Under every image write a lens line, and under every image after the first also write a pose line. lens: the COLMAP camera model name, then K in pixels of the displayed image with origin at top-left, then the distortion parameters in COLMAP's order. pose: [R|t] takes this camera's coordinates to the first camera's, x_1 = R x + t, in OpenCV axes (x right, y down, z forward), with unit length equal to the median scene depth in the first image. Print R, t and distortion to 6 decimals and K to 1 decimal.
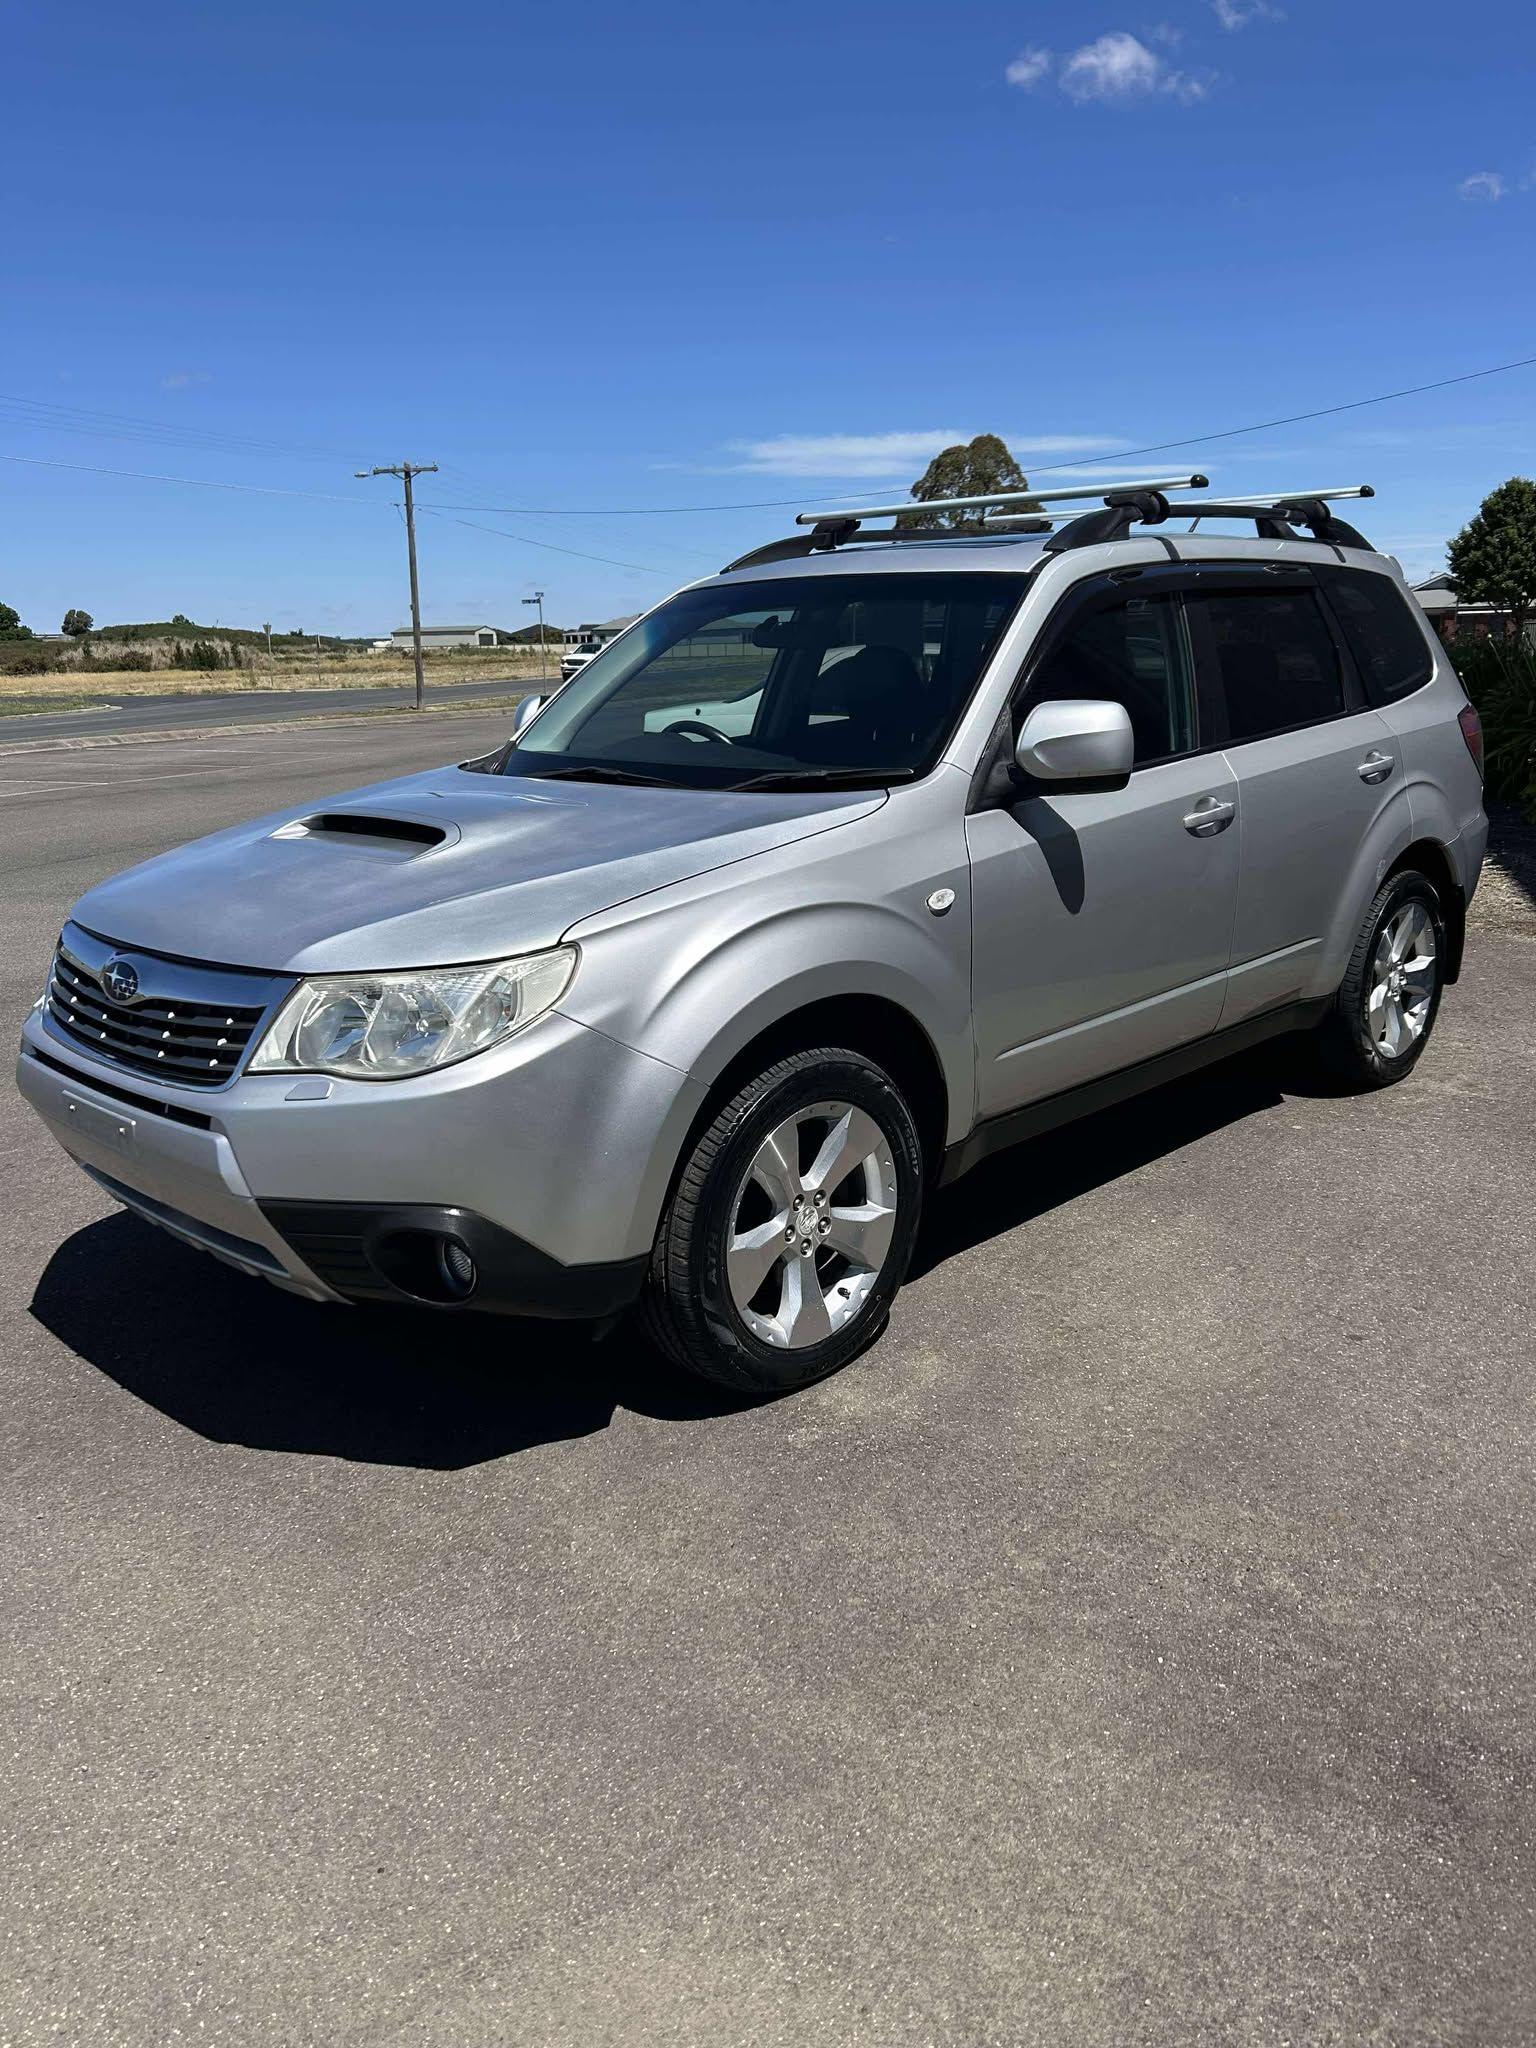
lens RADIAL K [[1578.9, 0, 779.7], [0, 1578.9, 1021.8], [0, 0, 1]] dist [0.025045, -0.012575]
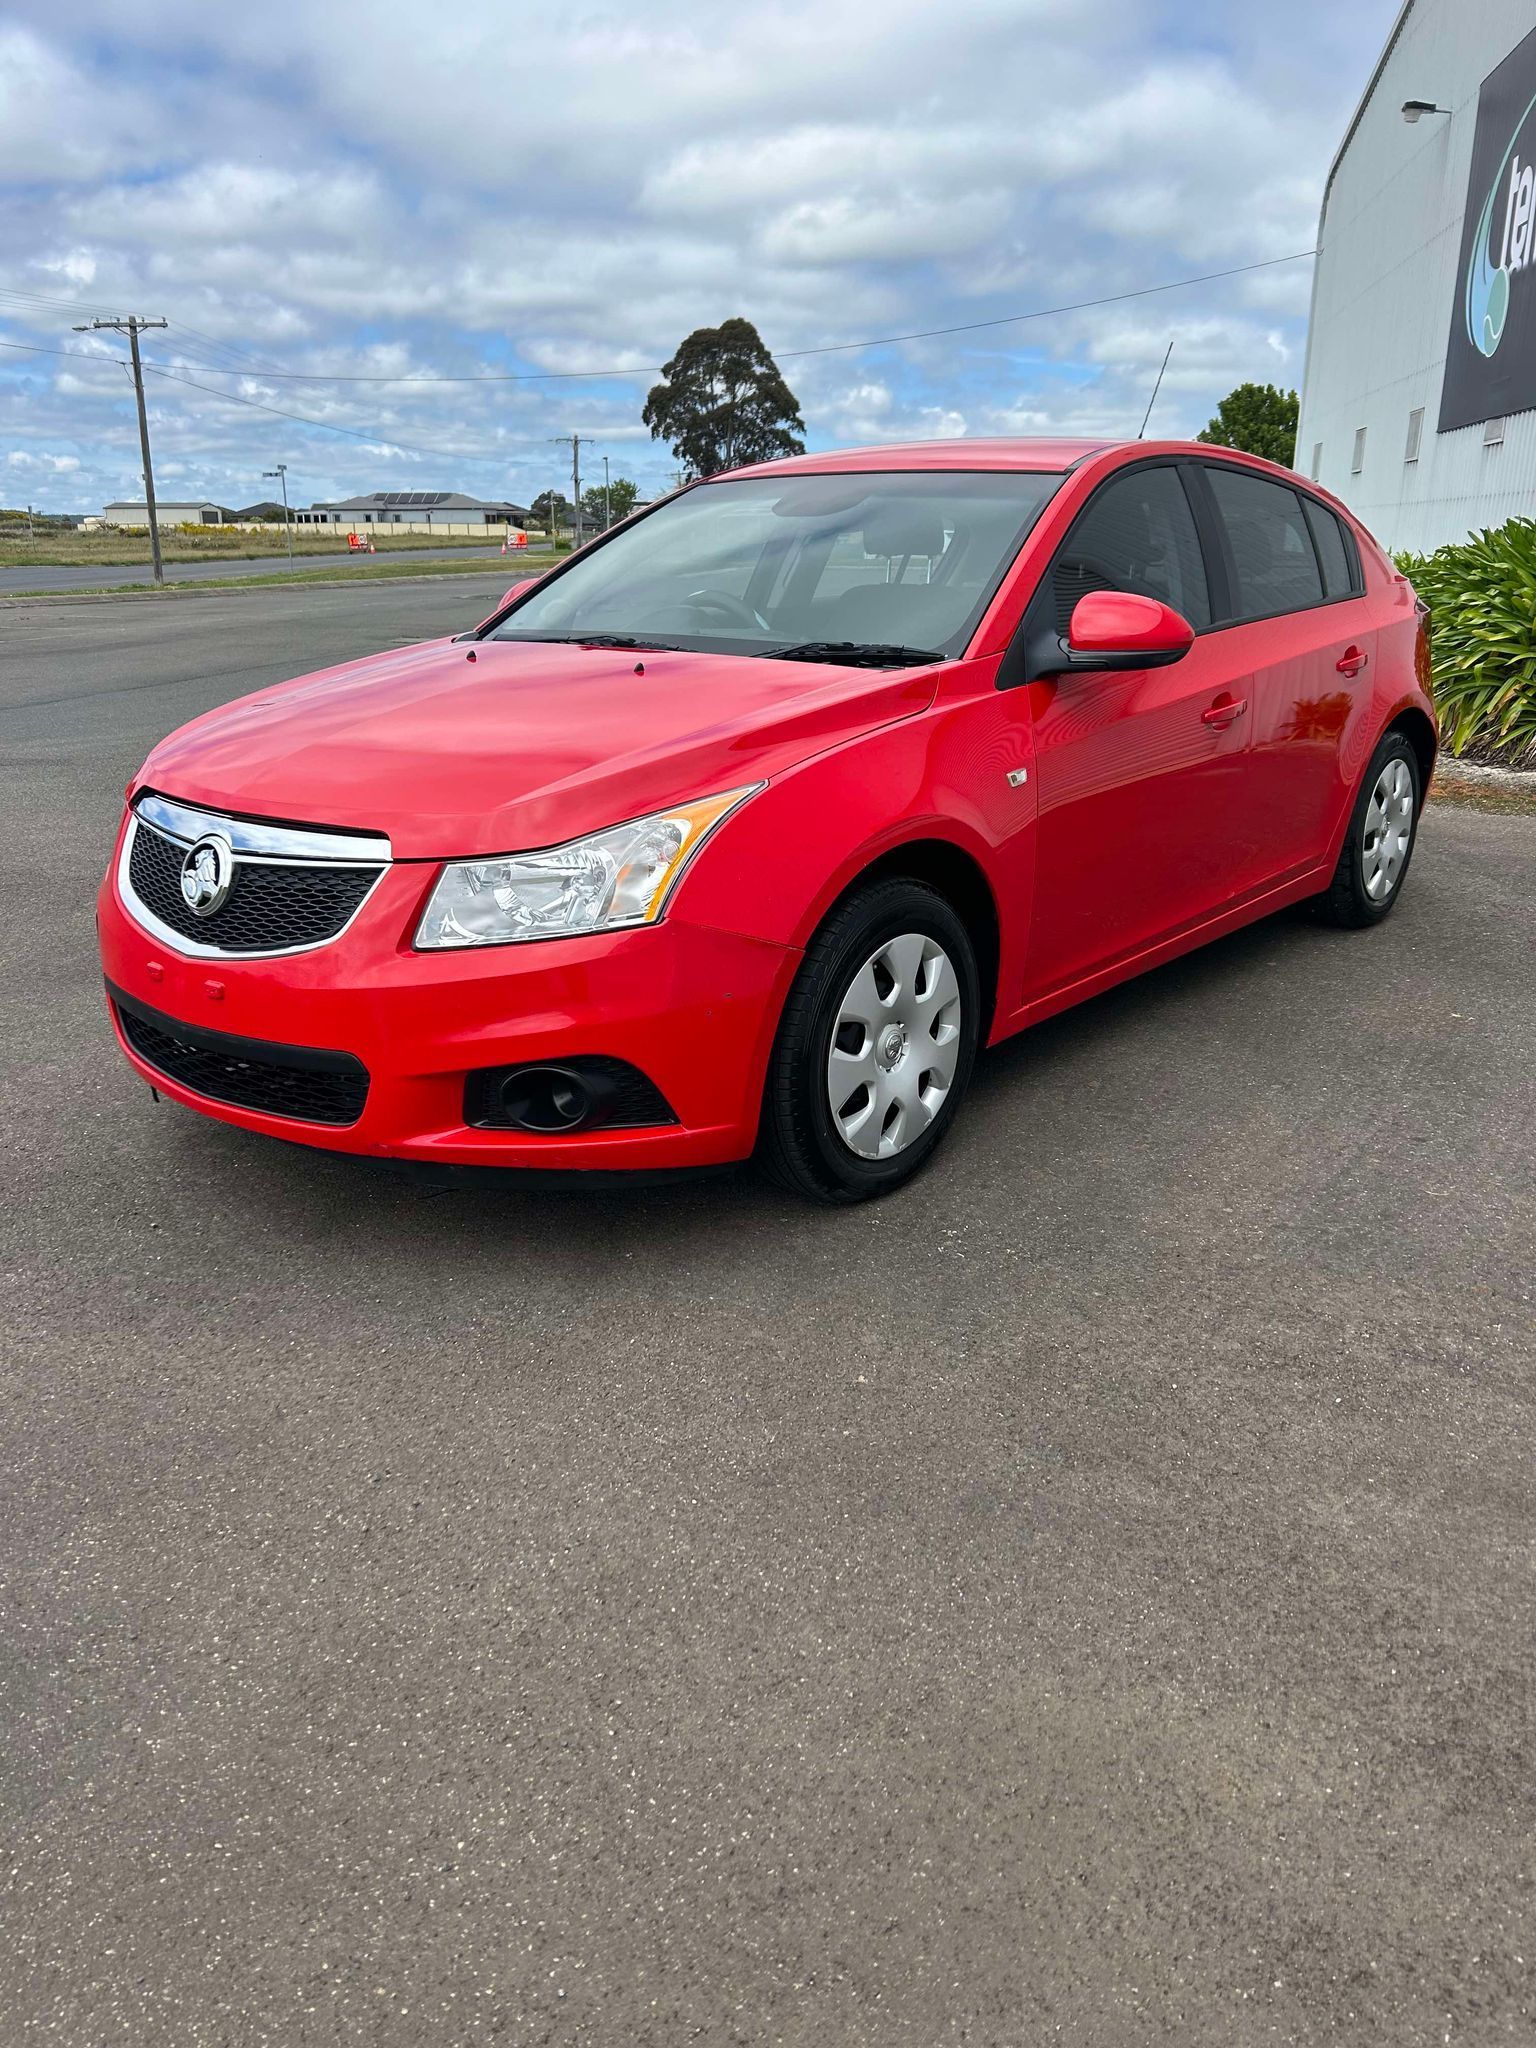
lens RADIAL K [[1578.9, 0, 779.7], [0, 1578.9, 1021.8], [0, 0, 1]] dist [0.025045, -0.012575]
pose [[0.988425, -0.026856, 0.149315, -0.284037], [0.017014, 0.997621, 0.066805, 0.055243], [-0.150754, -0.063492, 0.986530, 0.028680]]
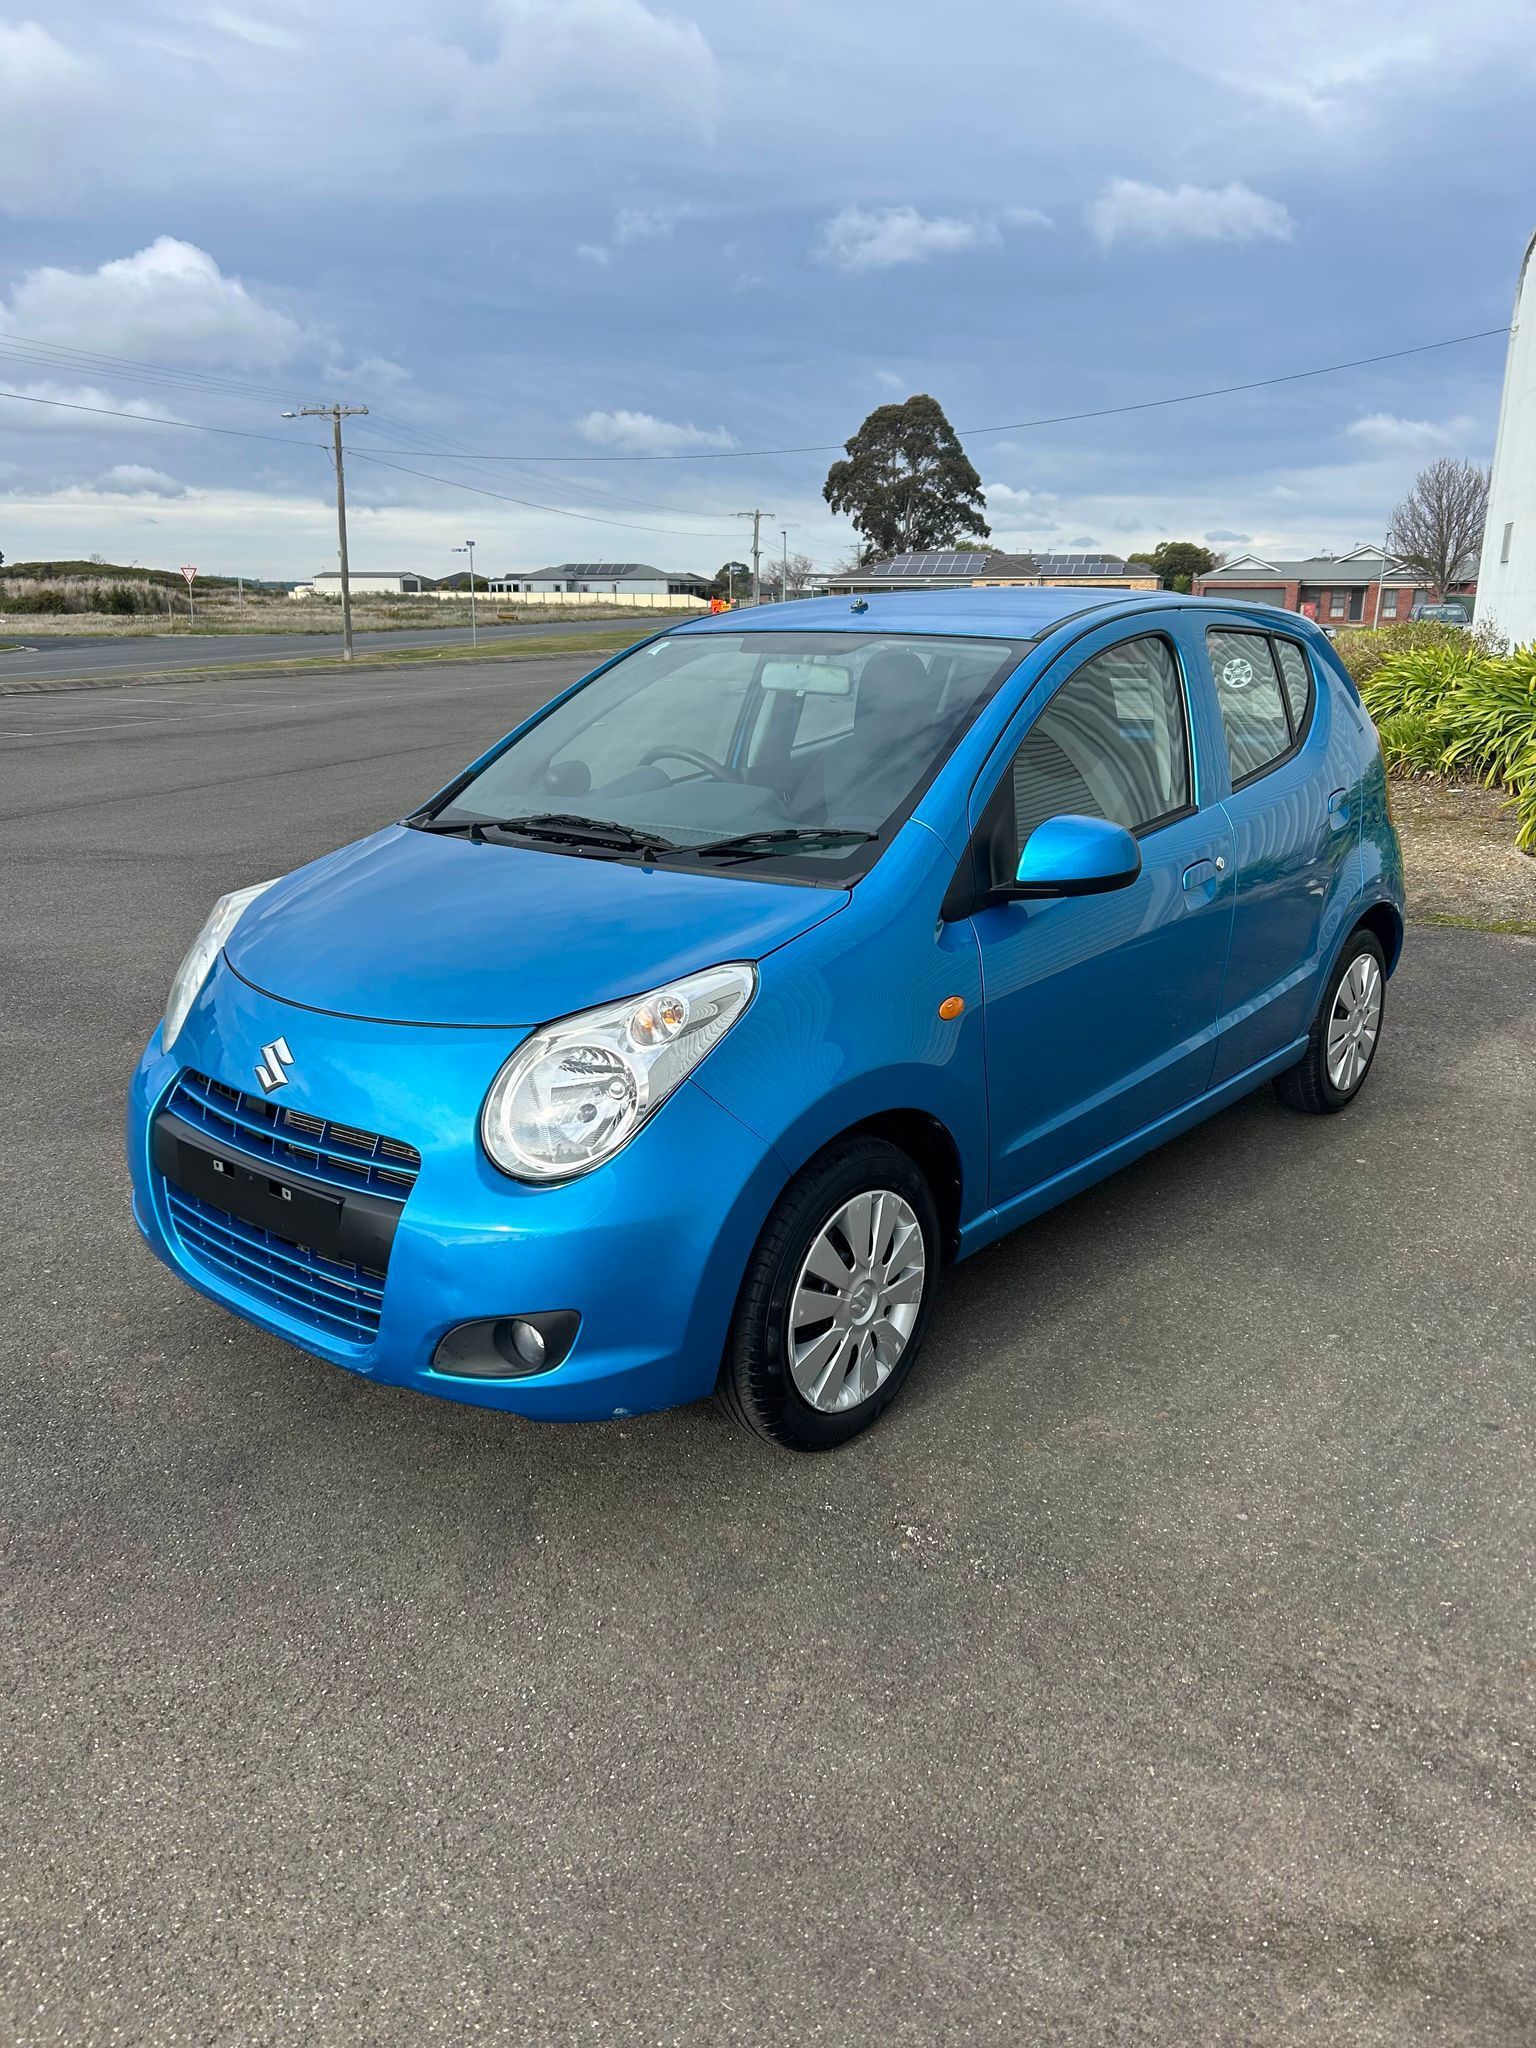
lens RADIAL K [[1573.2, 0, 768.0], [0, 1573.2, 1024.0], [0, 0, 1]] dist [0.038129, -0.034053]
pose [[0.999046, 0.013940, 0.041392, -0.121515], [-0.015098, 0.999499, 0.027803, -0.066623], [-0.040984, -0.028401, 0.998756, 0.149370]]
